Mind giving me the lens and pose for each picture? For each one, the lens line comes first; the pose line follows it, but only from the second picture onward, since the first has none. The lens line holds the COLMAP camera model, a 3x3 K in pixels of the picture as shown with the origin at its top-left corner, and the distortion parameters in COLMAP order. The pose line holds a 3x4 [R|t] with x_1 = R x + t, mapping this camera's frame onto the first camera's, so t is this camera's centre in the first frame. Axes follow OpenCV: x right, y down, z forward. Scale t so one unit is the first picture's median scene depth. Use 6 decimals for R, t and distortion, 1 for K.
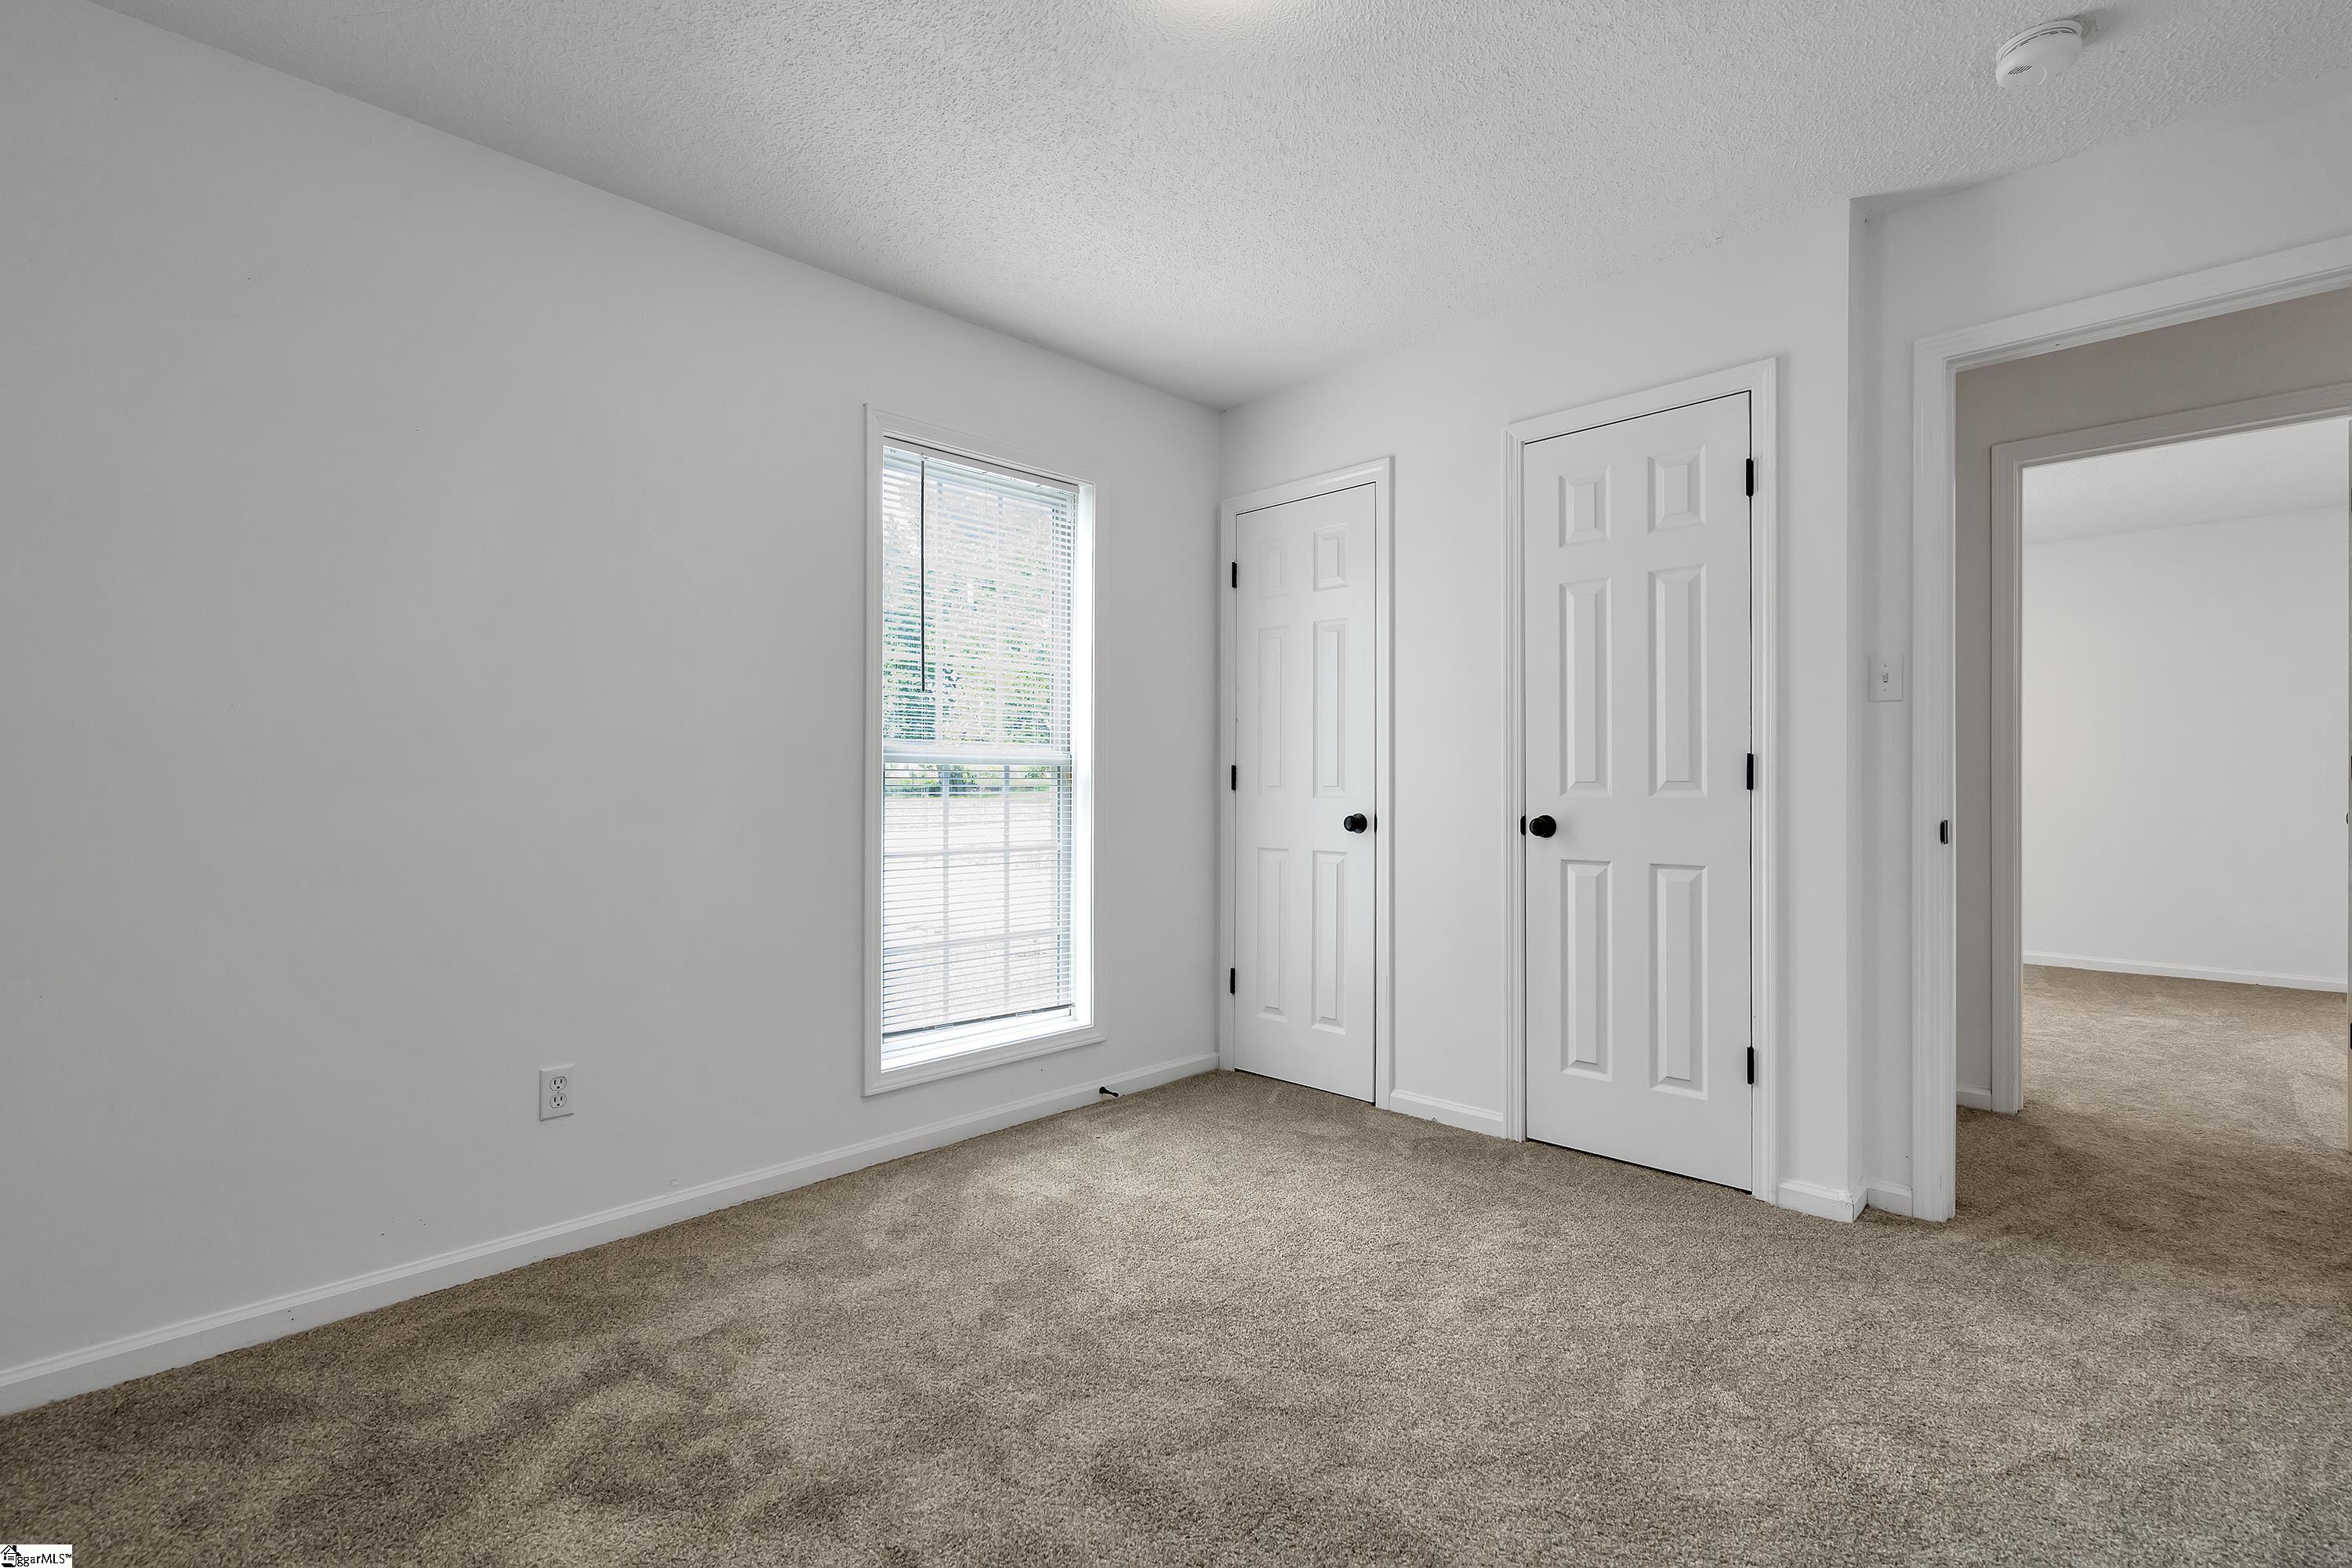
lens RADIAL K [[1058.2, 0, 1165.2], [0, 1058.2, 774.2], [0, 0, 1]] dist [-0.003130, 0.000455]
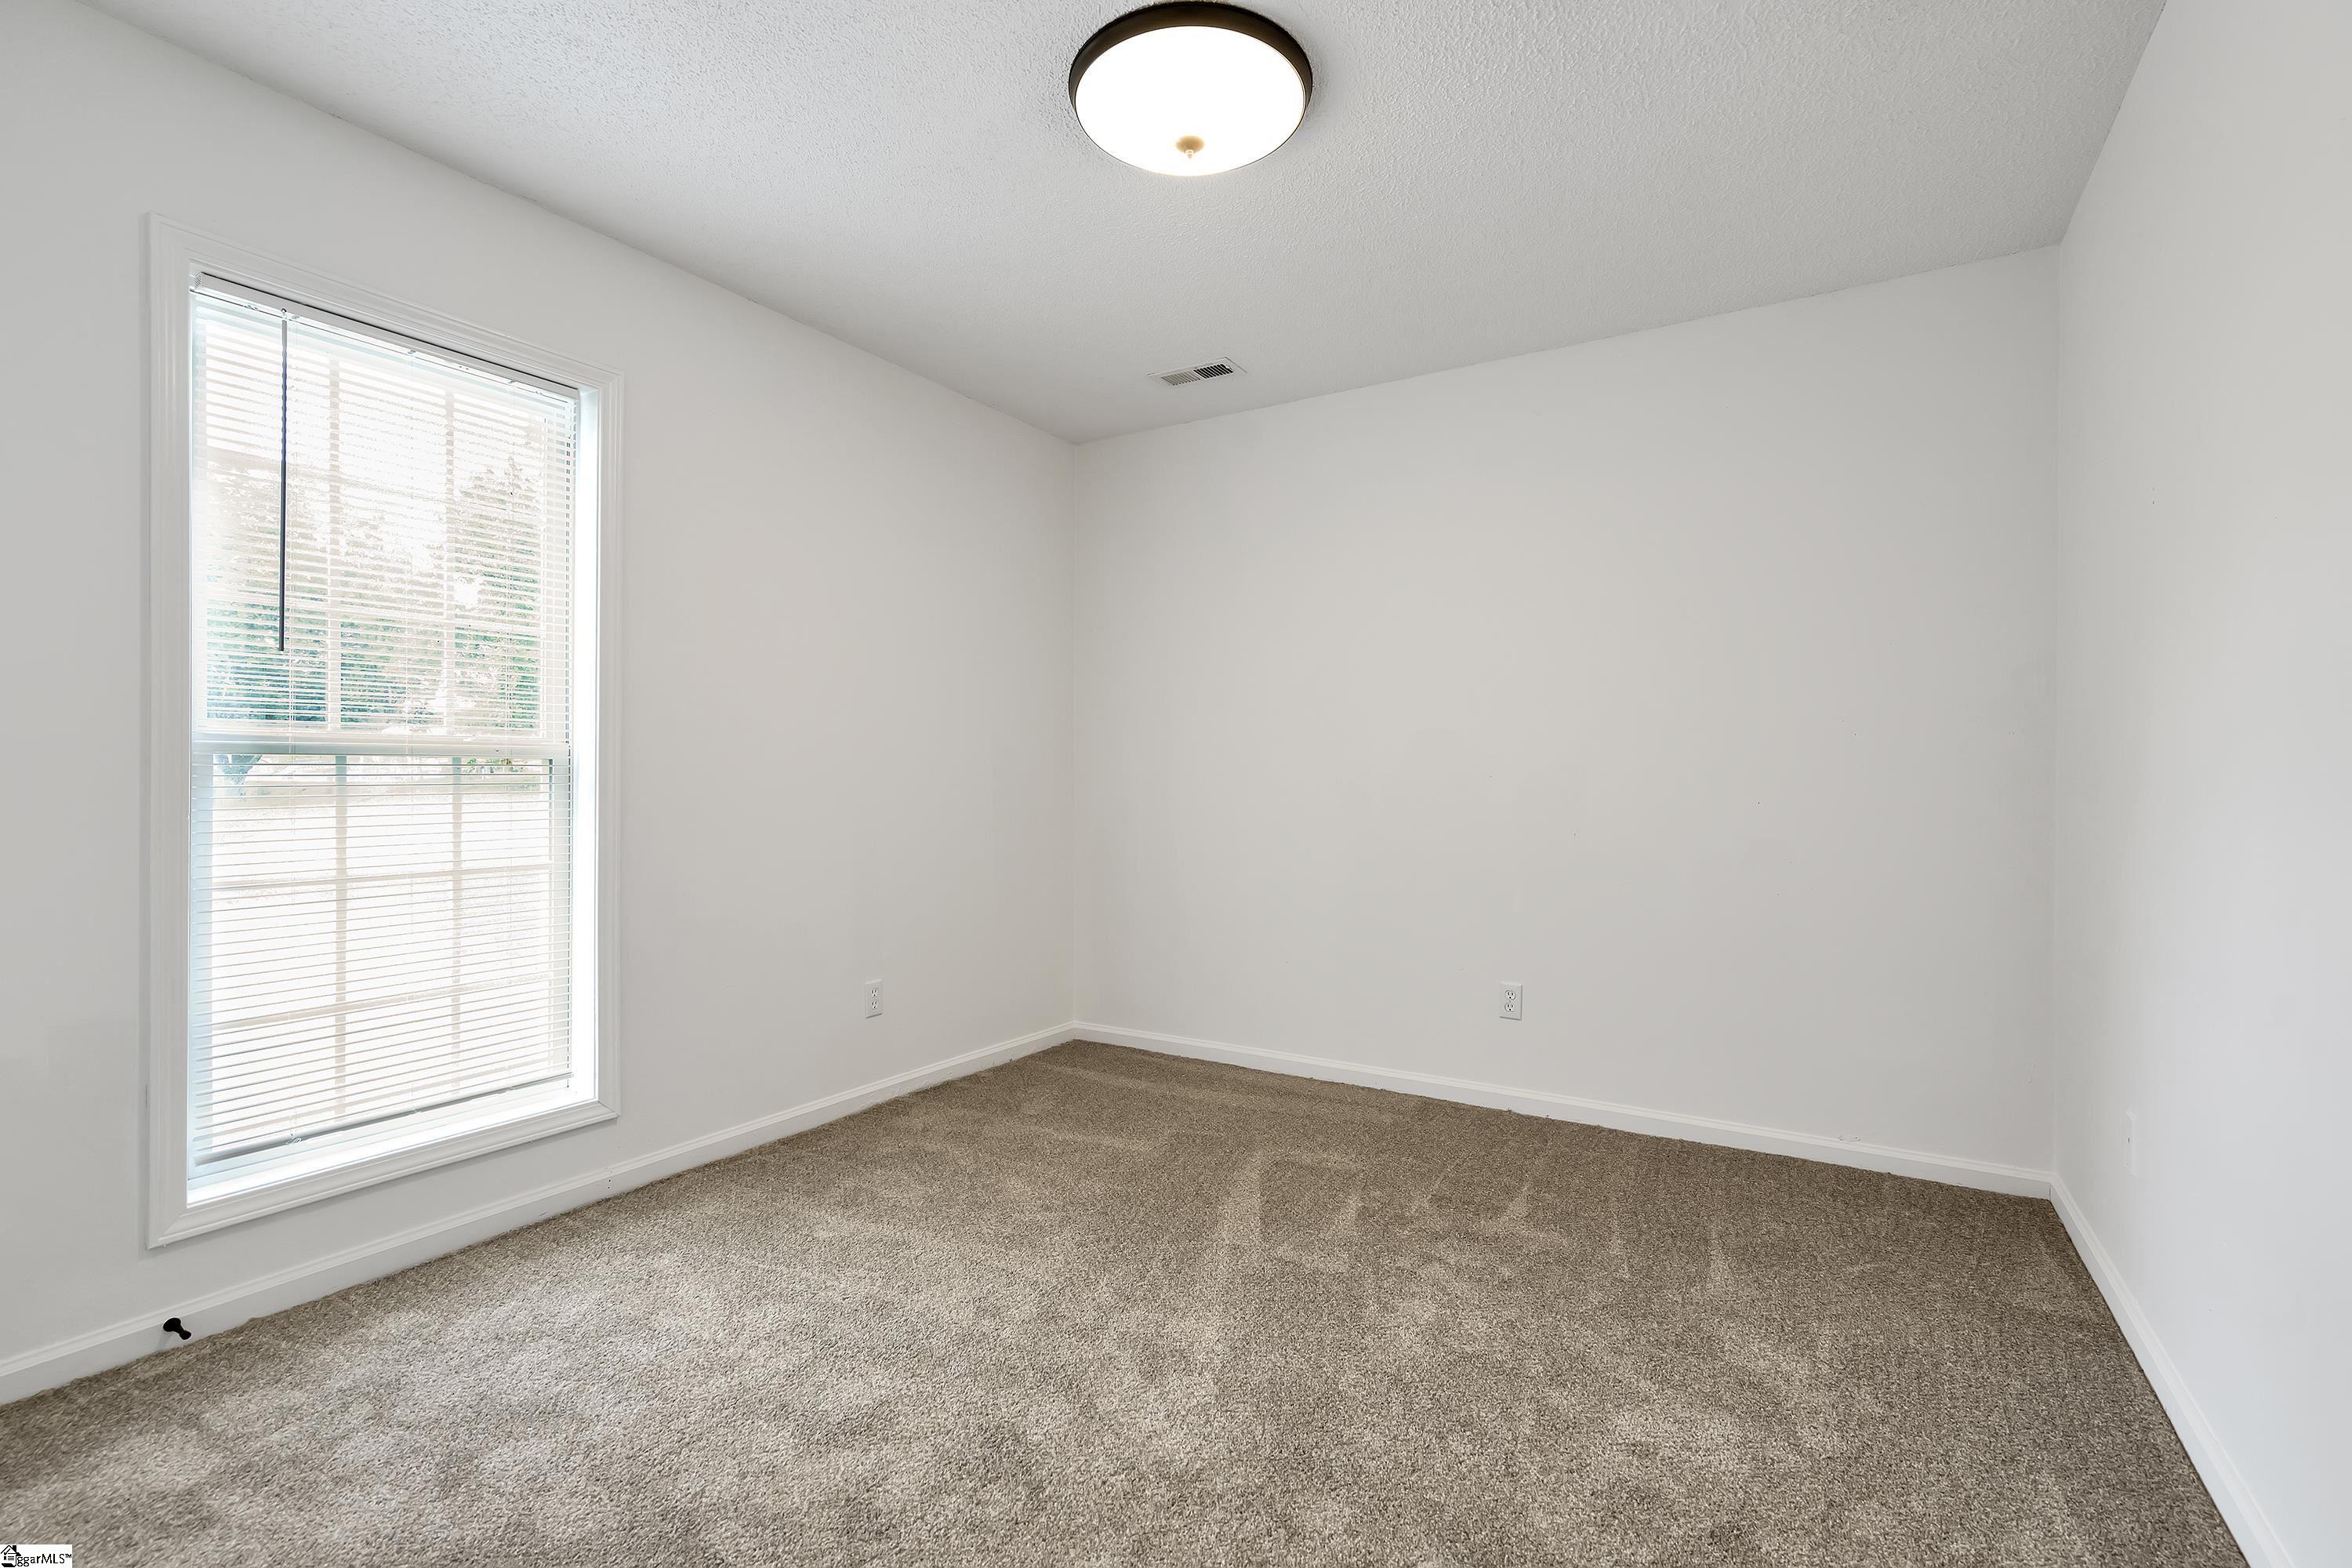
lens RADIAL K [[1058.2, 0, 1188.7], [0, 1058.2, 782.3], [0, 0, 1]] dist [-0.003130, 0.000455]
pose [[0.971980, -0.003110, 0.235042, 0.172645], [0.000580, 0.999941, 0.010834, 0.000999], [-0.235062, -0.010394, 0.971925, 0.166622]]
